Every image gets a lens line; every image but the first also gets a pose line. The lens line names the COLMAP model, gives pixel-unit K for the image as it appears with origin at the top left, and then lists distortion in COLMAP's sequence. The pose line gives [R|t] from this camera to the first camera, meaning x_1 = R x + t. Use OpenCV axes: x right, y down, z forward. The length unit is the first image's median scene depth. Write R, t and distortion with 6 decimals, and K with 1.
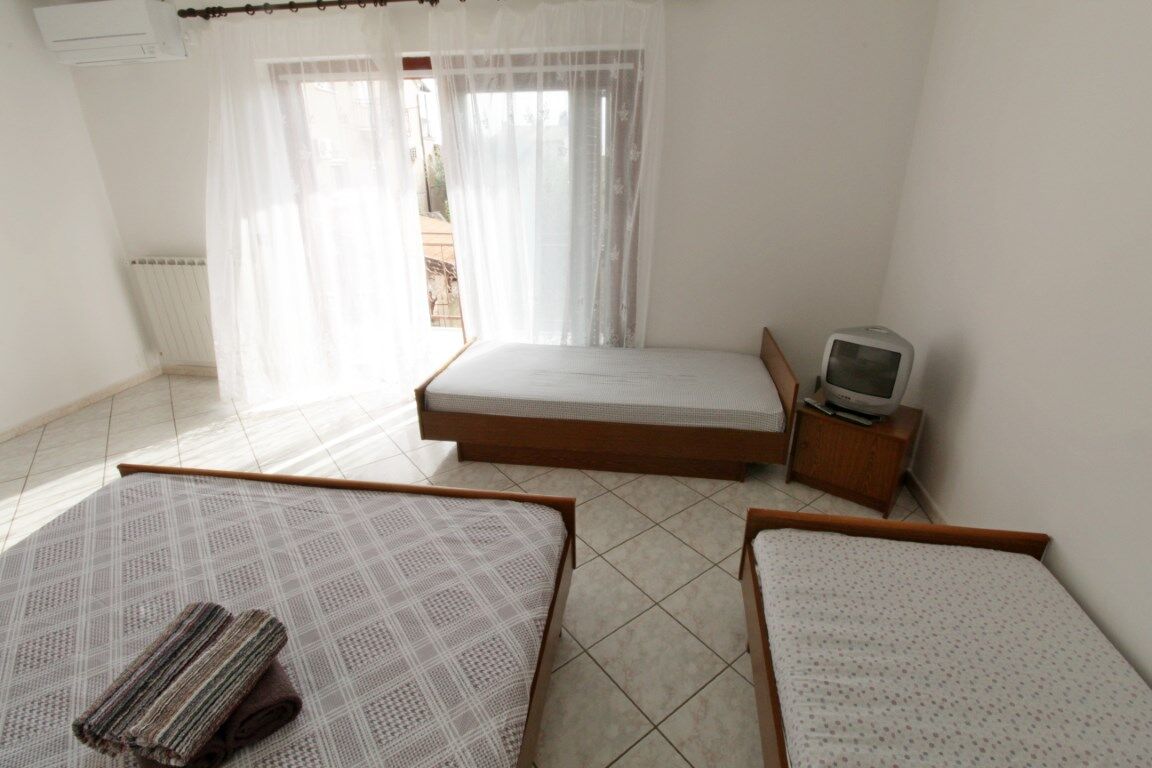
lens RADIAL K [[534.1, 0, 583.9], [0, 534.1, 378.5], [0, 0, 1]] dist [0.000975, -0.012141]
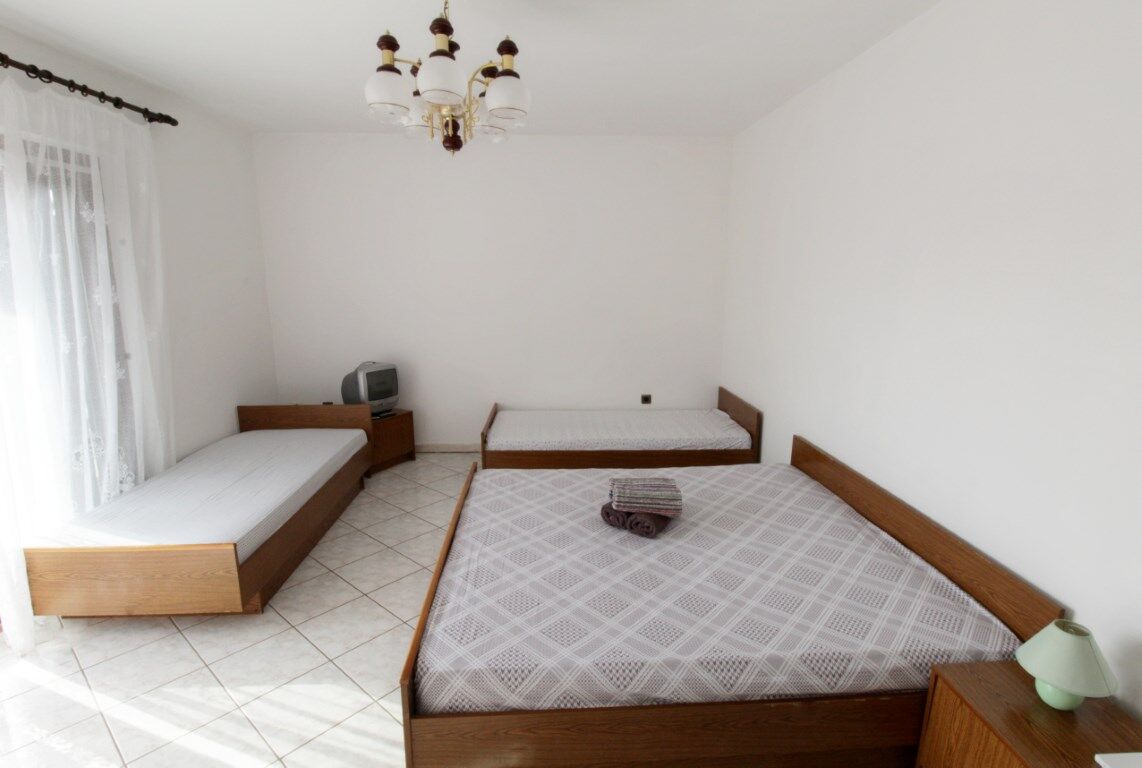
lens RADIAL K [[584.3, 0, 567.3], [0, 584.3, 383.2], [0, 0, 1]] dist [0.000467, -0.011973]
pose [[-0.182467, -0.188683, 0.964938, -1.840932], [0.373555, 0.894517, 0.245551, -0.338942], [-0.909485, 0.405262, -0.092736, 0.842659]]
